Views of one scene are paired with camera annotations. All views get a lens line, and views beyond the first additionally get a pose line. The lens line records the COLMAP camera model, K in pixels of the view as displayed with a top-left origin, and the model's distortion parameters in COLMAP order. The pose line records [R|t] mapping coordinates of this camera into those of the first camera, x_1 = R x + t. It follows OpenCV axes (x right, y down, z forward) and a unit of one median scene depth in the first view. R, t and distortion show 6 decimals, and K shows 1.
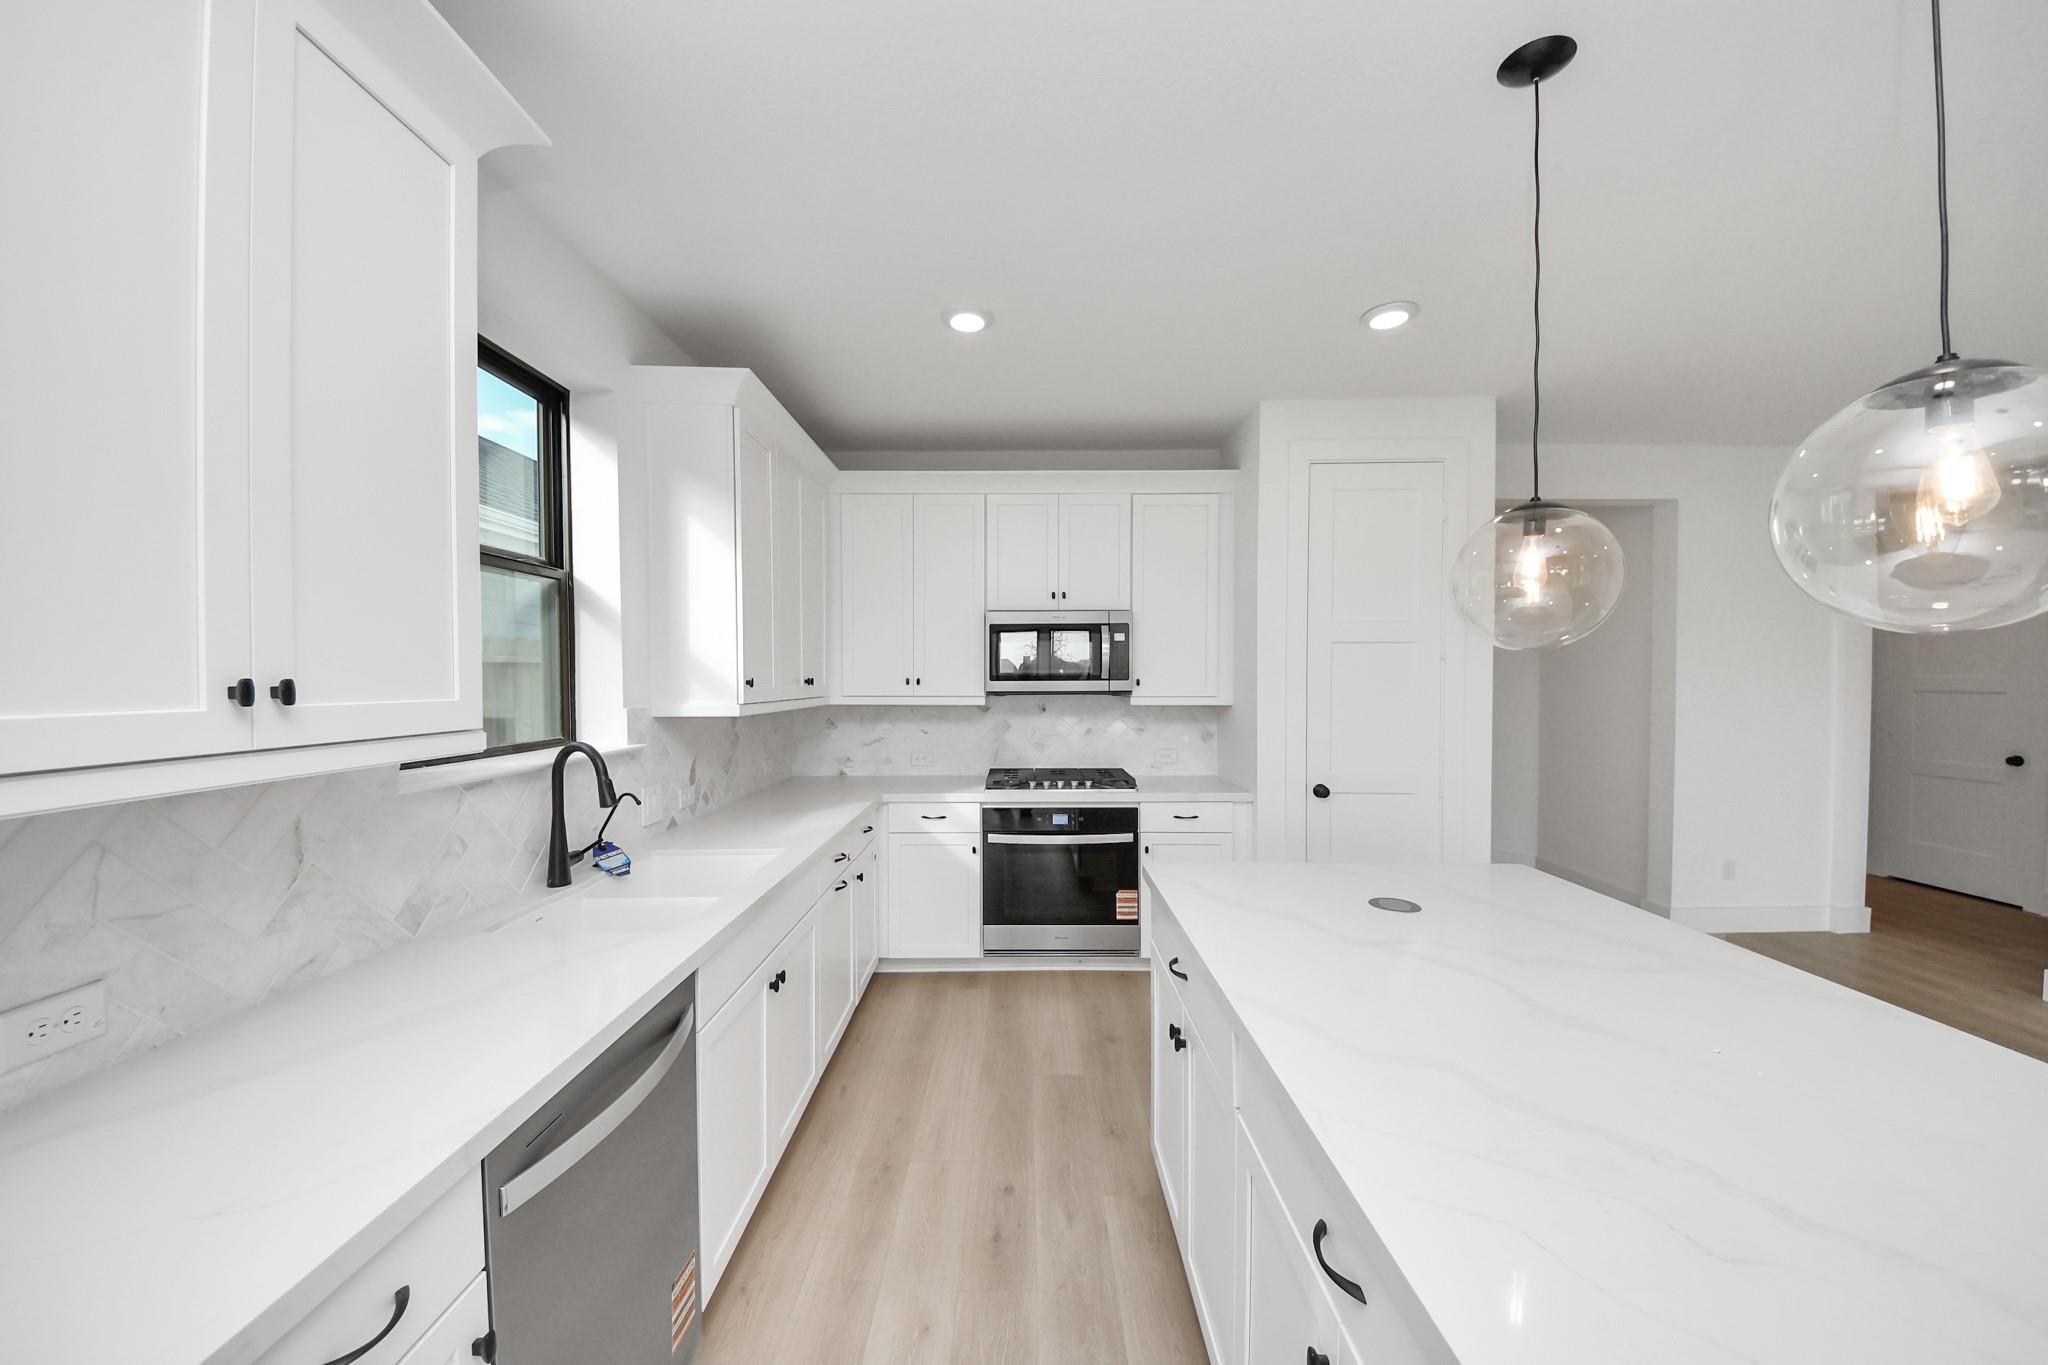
lens RADIAL K [[722.8, 0, 1019.5], [0, 722.8, 692.1], [0, 0, 1]] dist [0.034301, -0.021487]
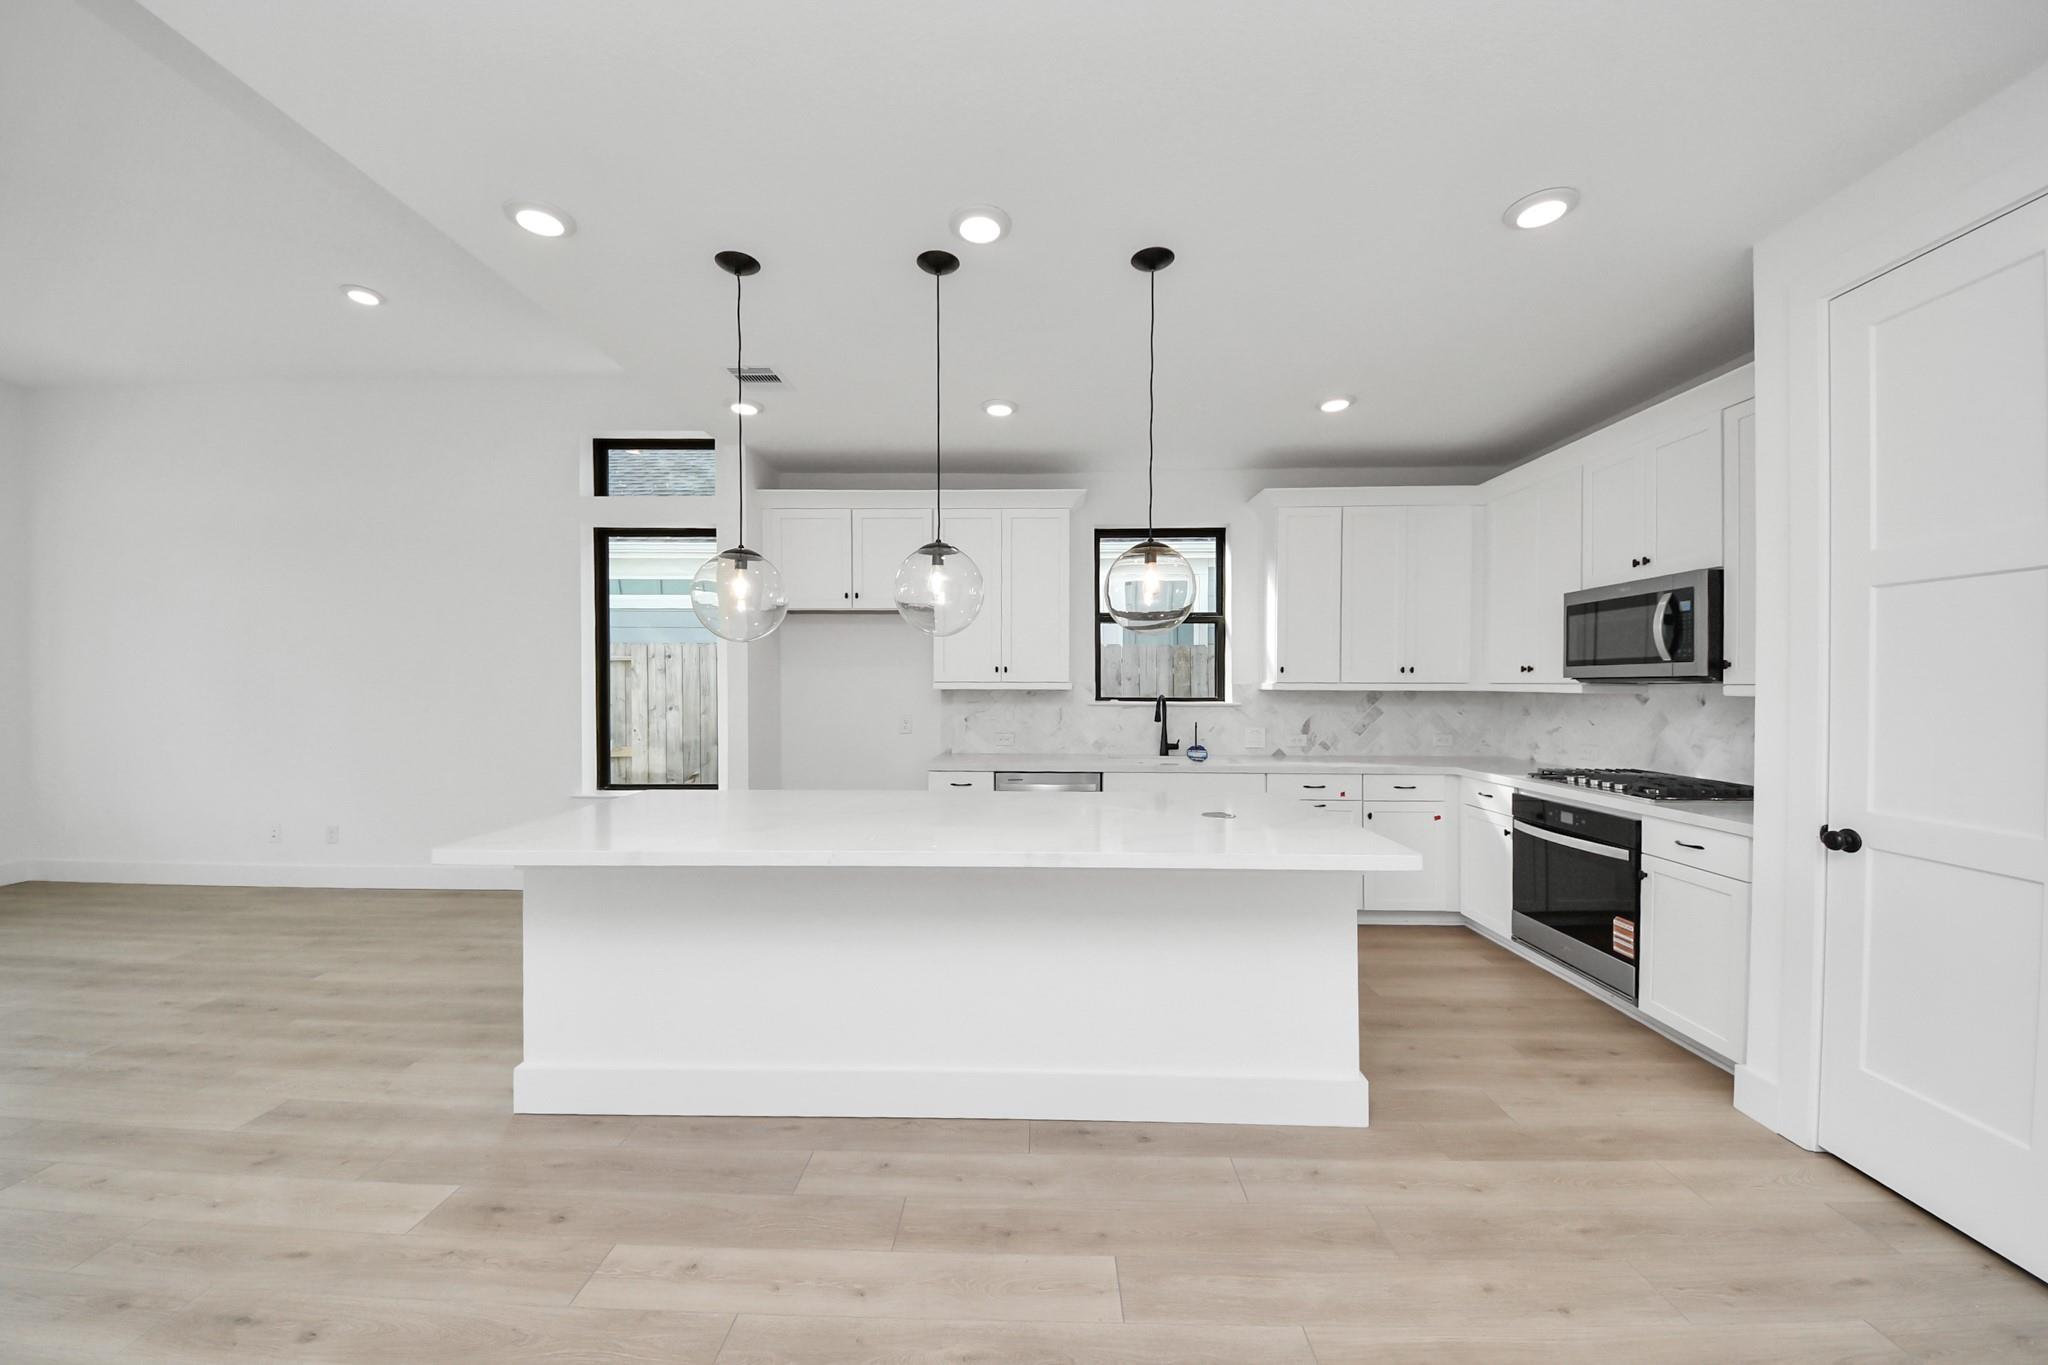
lens RADIAL K [[741.6, 0, 1021.3], [0, 741.6, 690.0], [0, 0, 1]] dist [0.035704, -0.023748]
pose [[-0.023130, 0.007598, -0.999704, 1.003025], [-0.022460, 0.999715, 0.008118, 0.023613], [0.999480, 0.022641, -0.022952, 0.332433]]
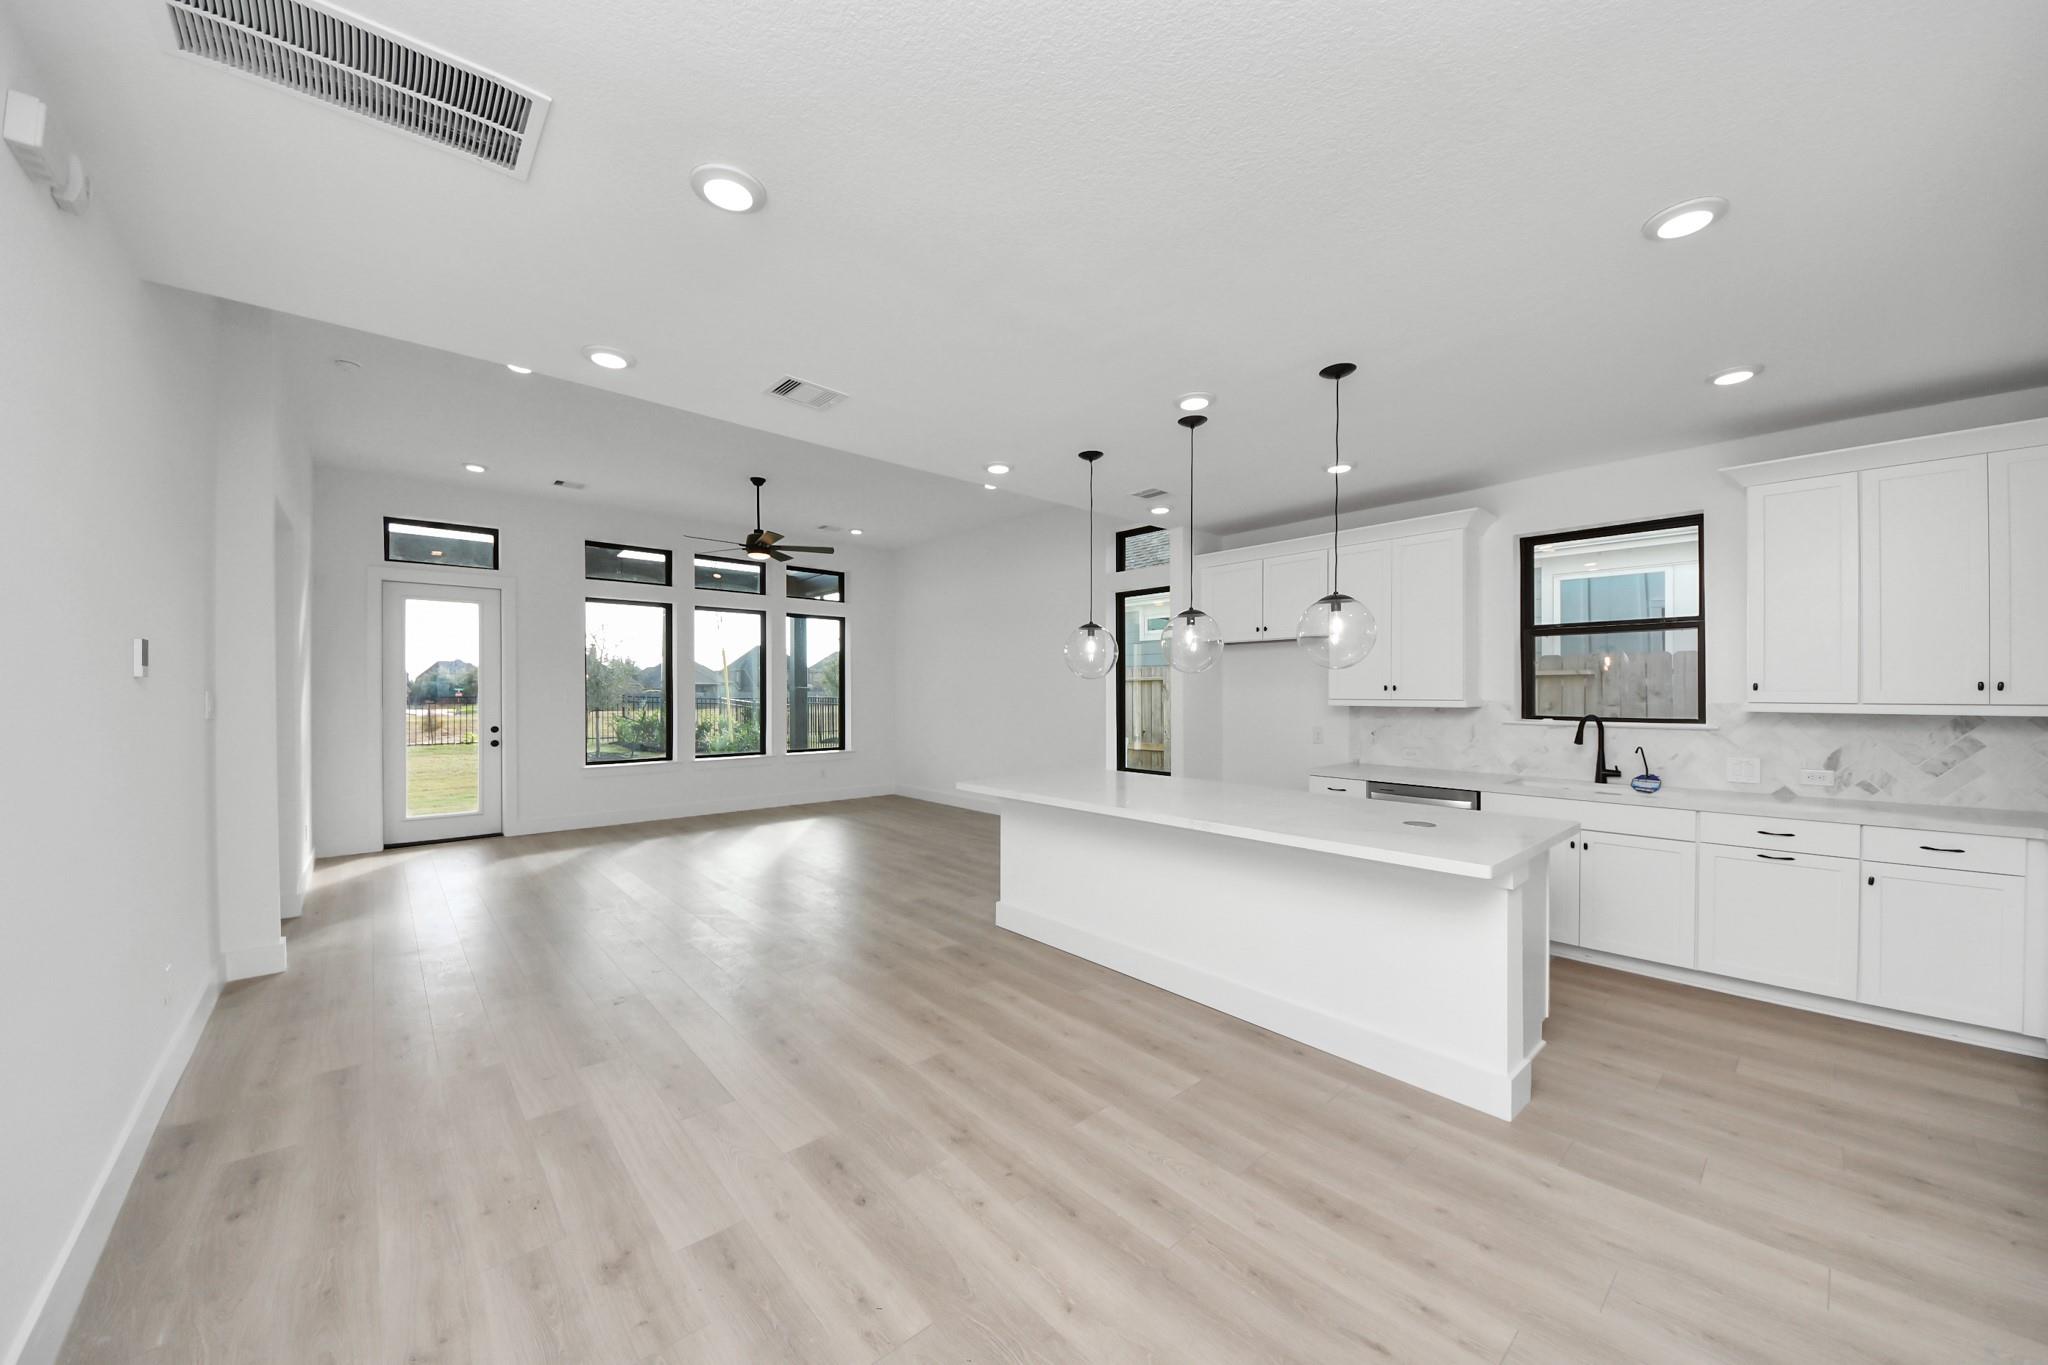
lens RADIAL K [[722.8, 0, 1019.5], [0, 722.8, 692.1], [0, 0, 1]] dist [0.034301, -0.021487]
pose [[-0.747226, 0.001309, -0.664569, 1.146172], [-0.012715, 0.999787, 0.016265, -0.006672], [0.664448, 0.020603, -0.747050, 0.826232]]
